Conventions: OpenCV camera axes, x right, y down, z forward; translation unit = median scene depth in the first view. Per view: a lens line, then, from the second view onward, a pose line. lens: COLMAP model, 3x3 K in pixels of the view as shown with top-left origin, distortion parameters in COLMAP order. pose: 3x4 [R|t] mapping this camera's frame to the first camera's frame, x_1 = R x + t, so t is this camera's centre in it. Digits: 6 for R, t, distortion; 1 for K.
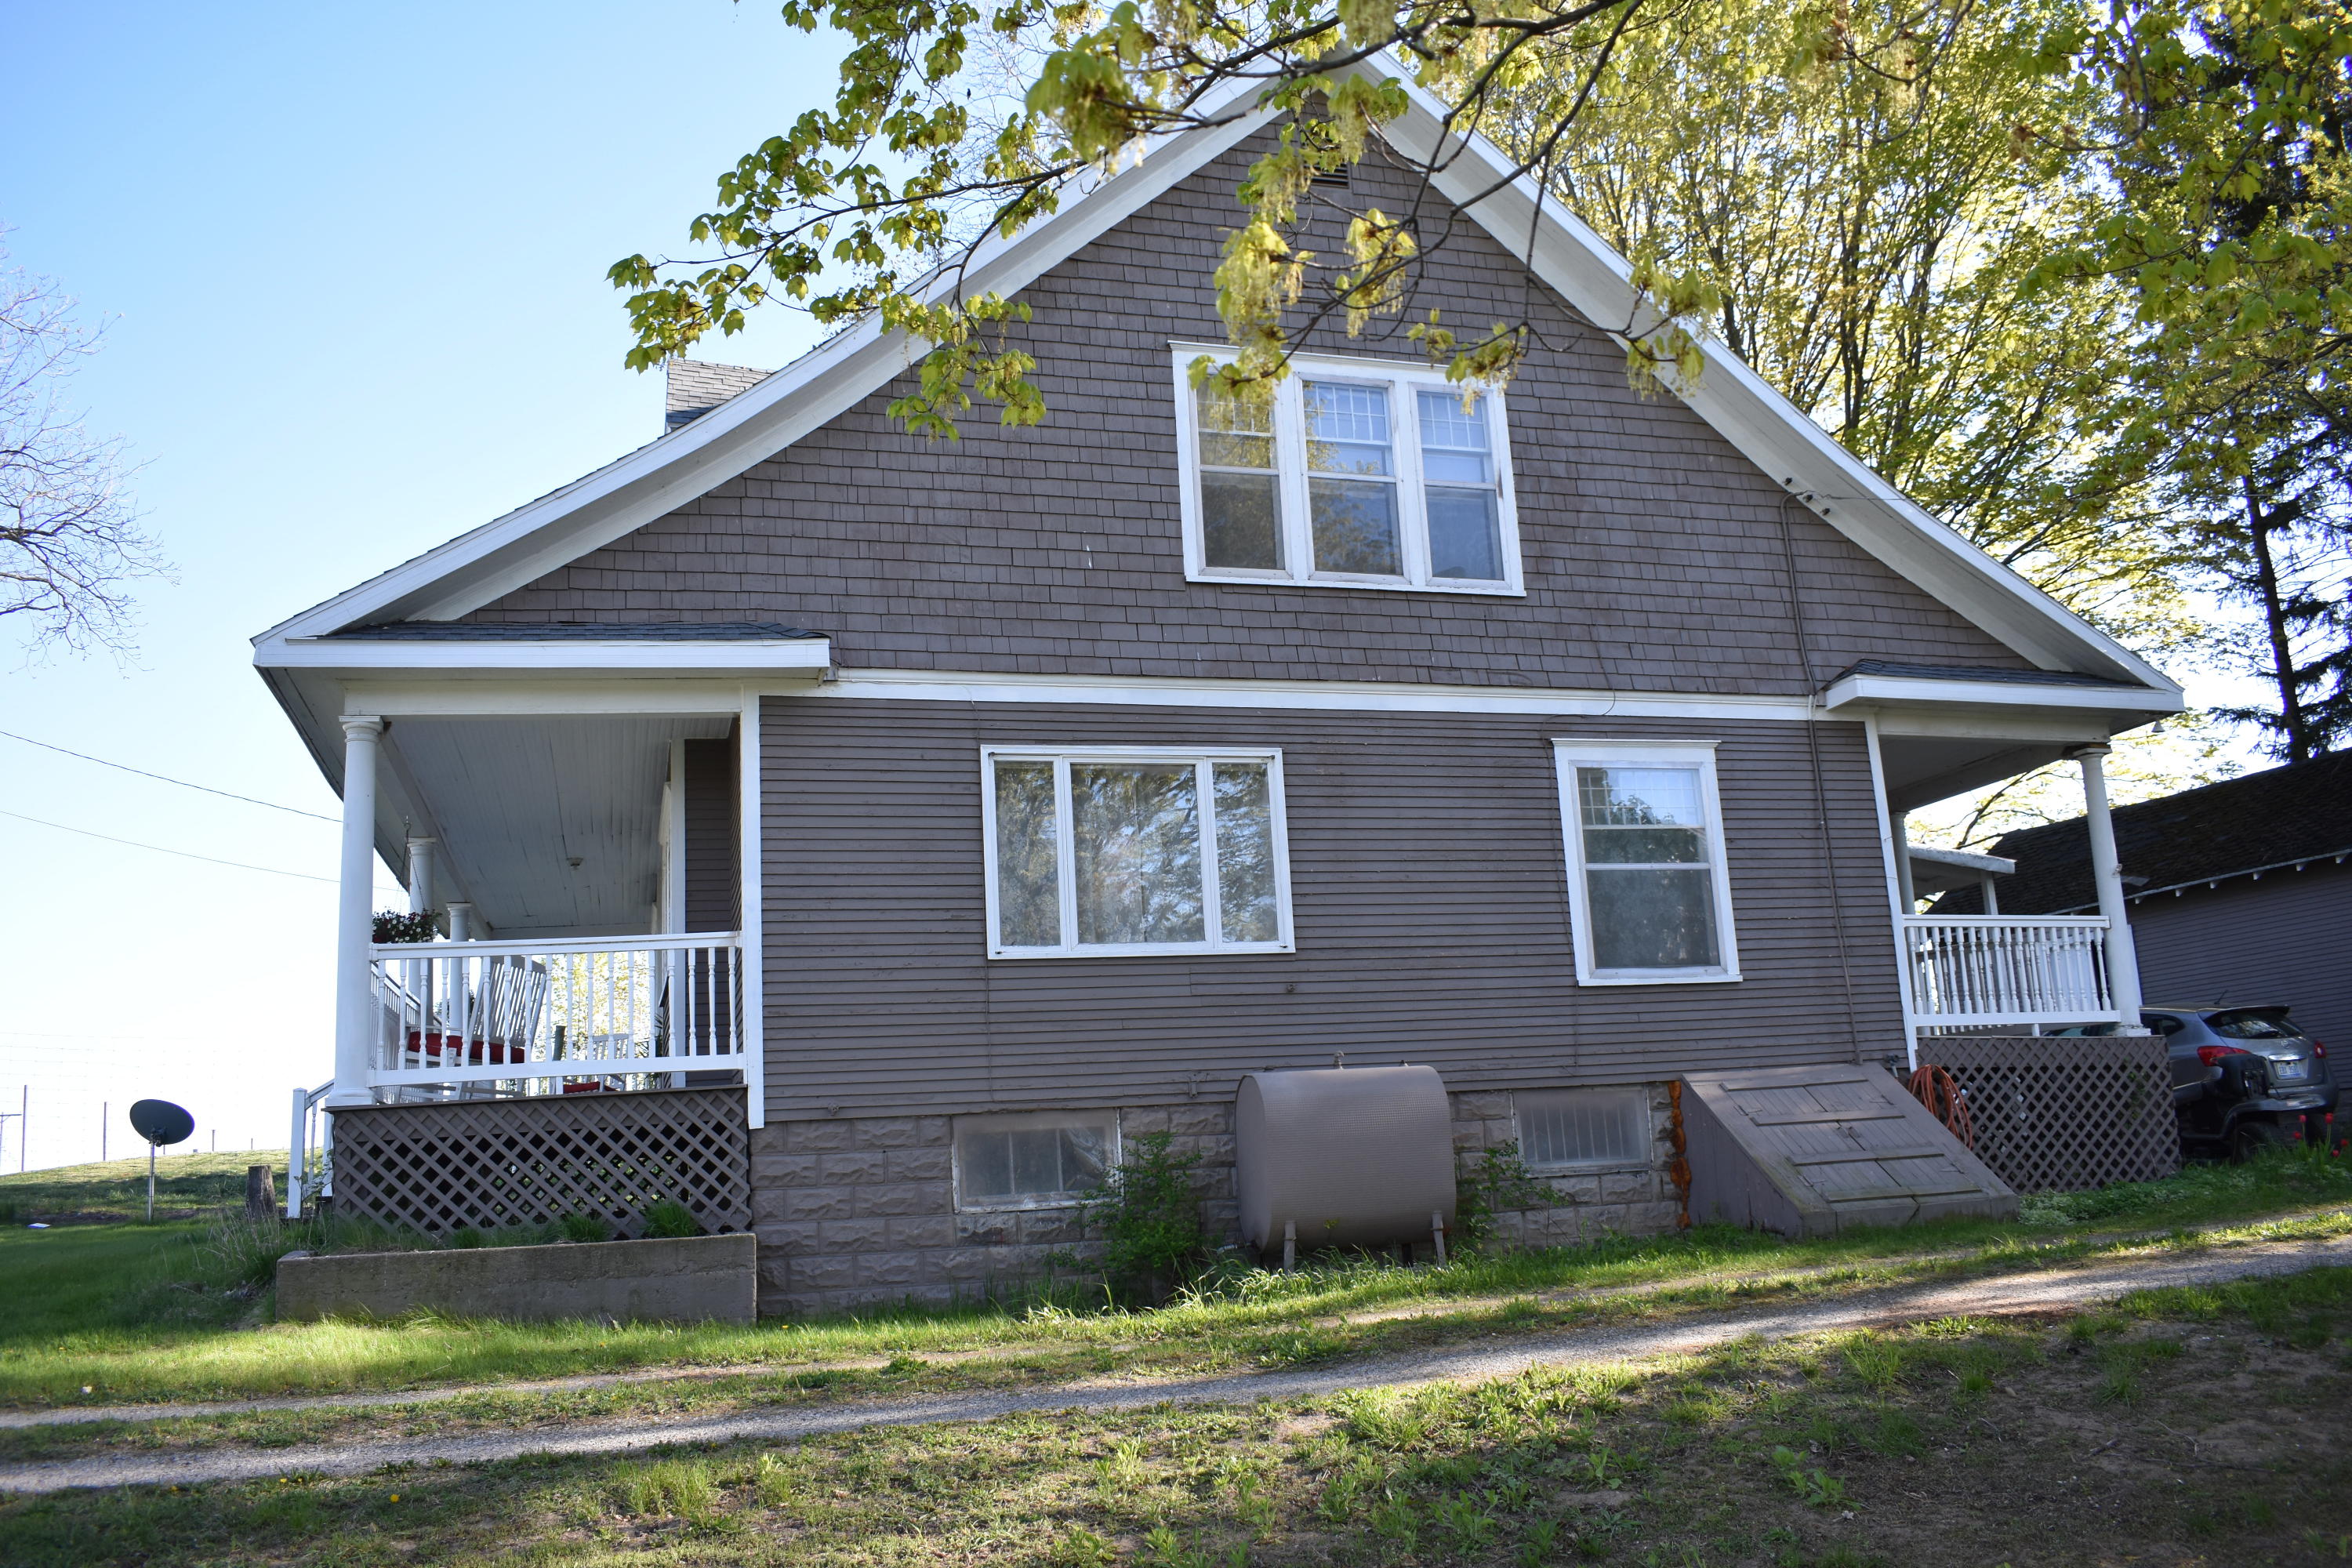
lens RADIAL K [[1840.3, 0, 1162.7], [0, 1840.3, 785.7], [0, 0, 1]] dist [-0.090001, 0.006661]
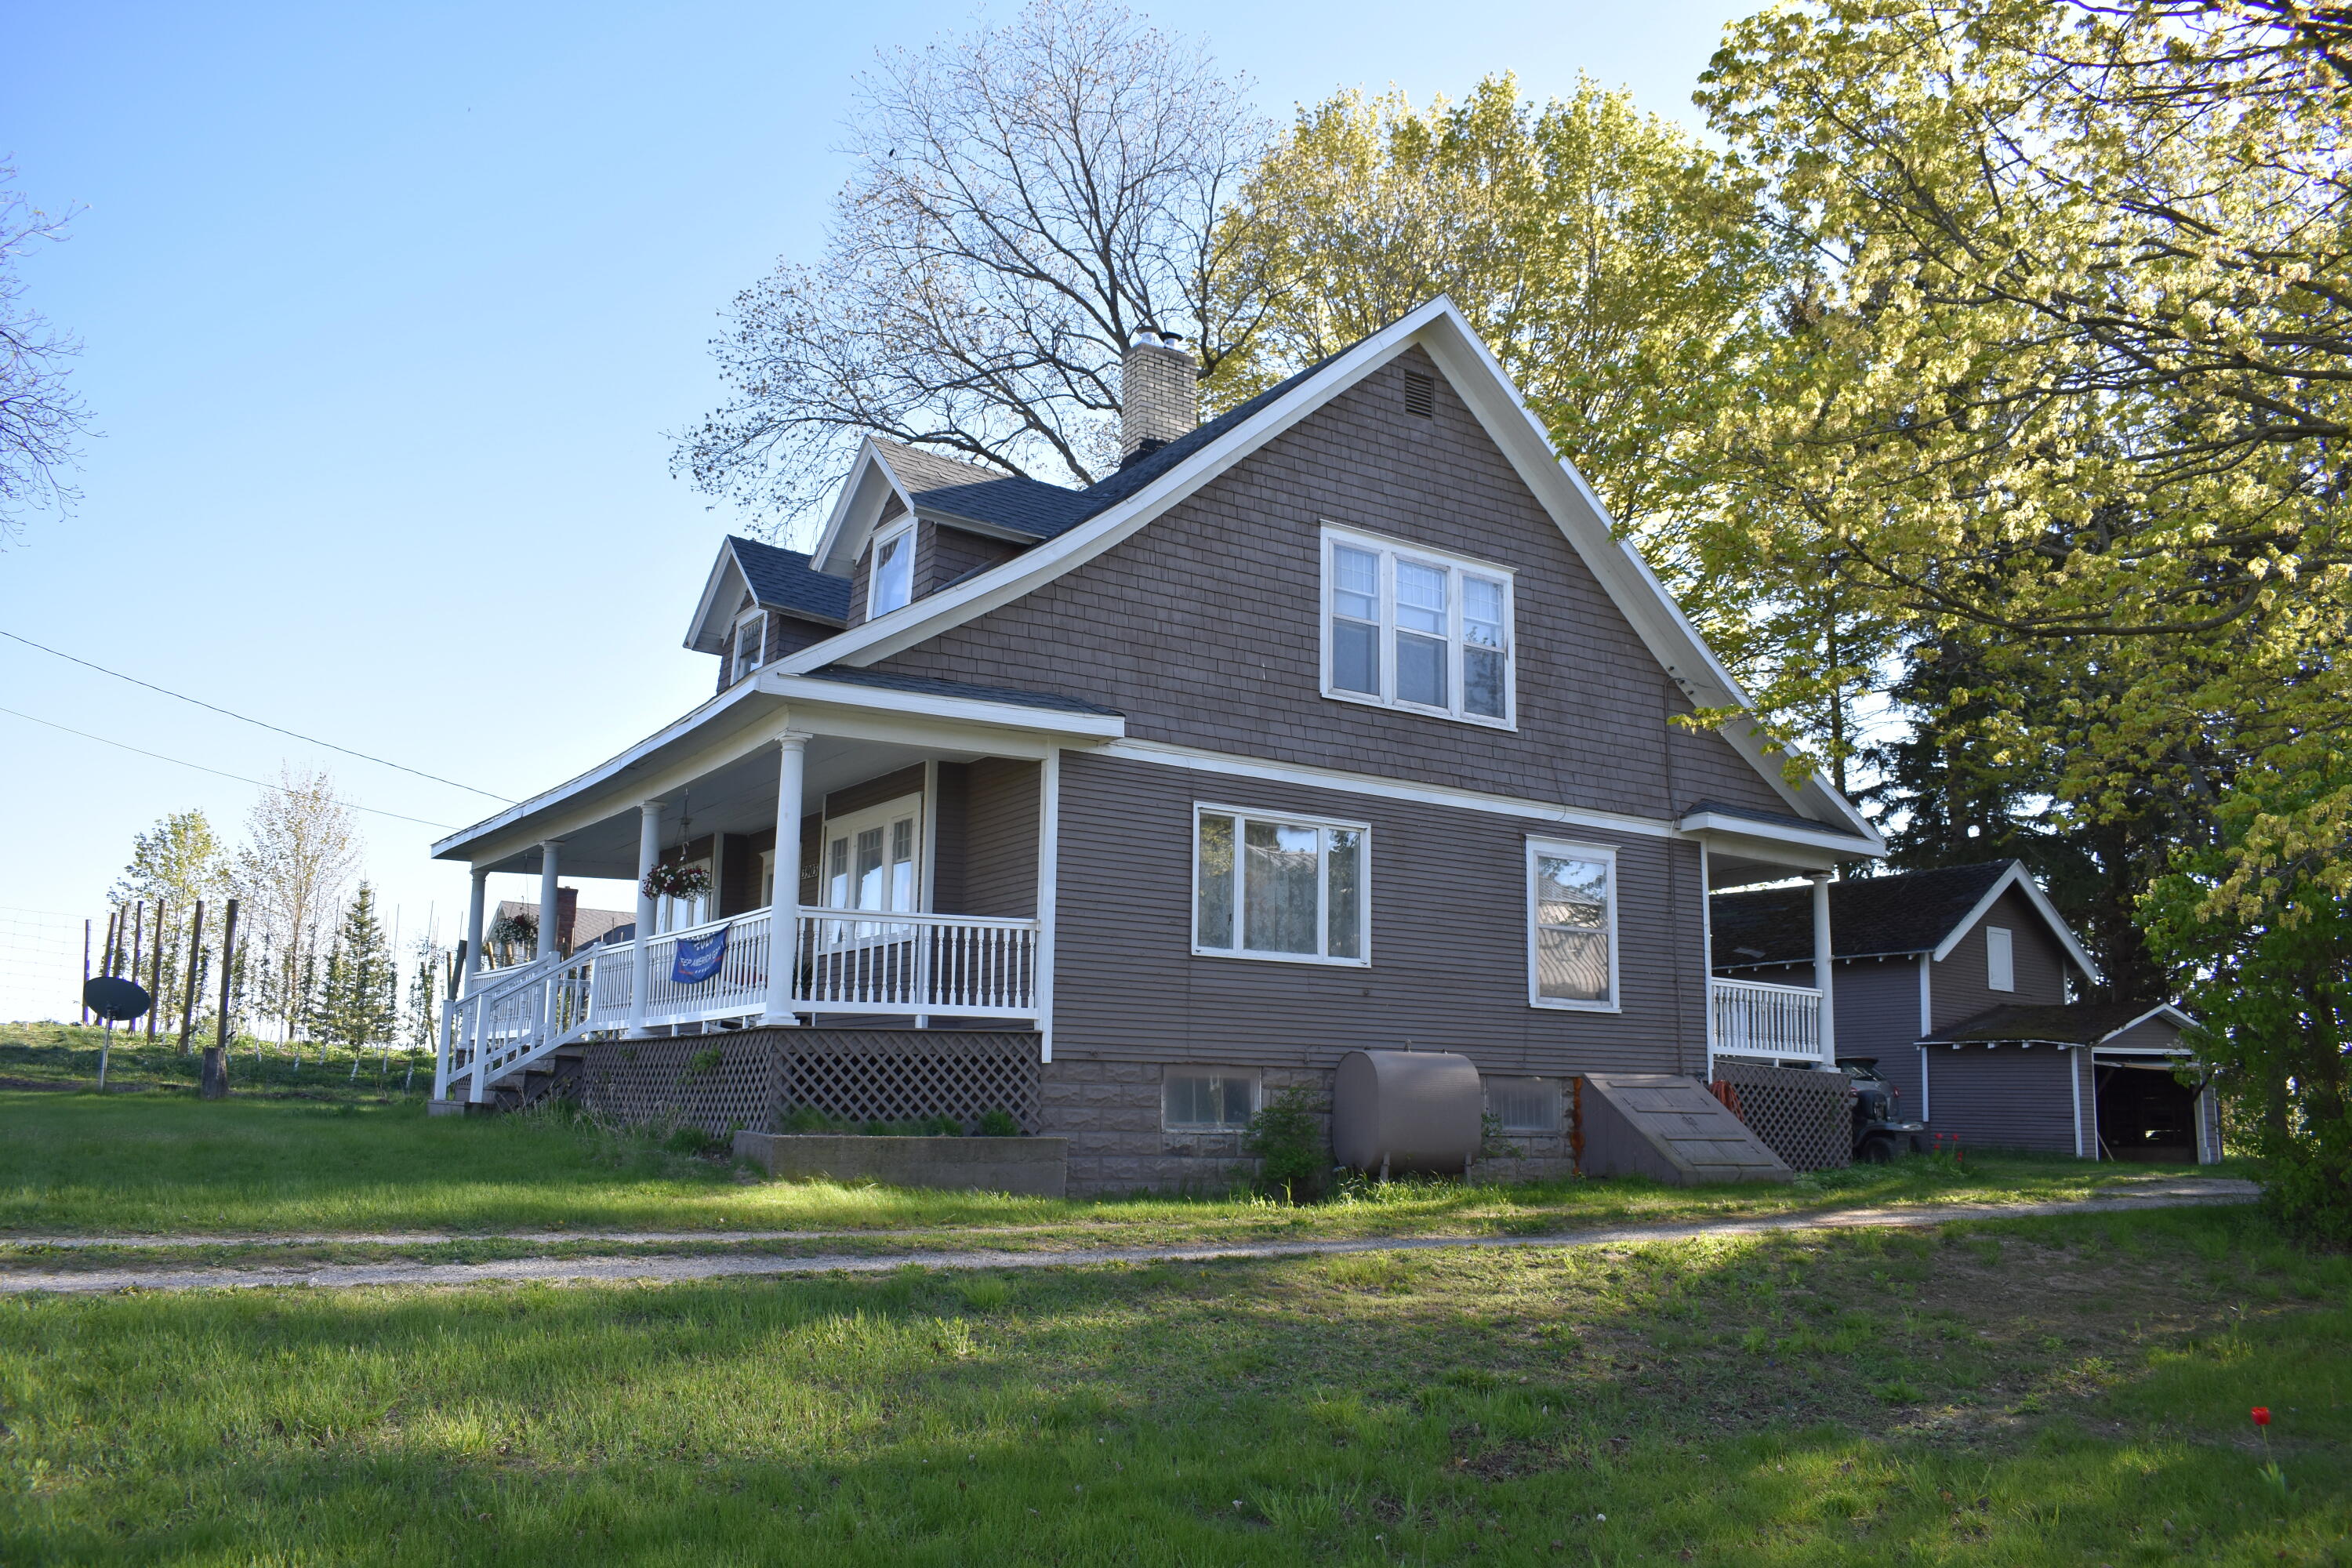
lens RADIAL K [[1840.3, 0, 1192.7], [0, 1840.3, 787.1], [0, 0, 1]] dist [-0.090001, 0.006661]
pose [[0.950986, 0.122019, 0.284142, -0.479361], [-0.127703, 0.991811, 0.001492, -0.033106], [-0.281634, -0.037705, 0.958781, -0.325612]]
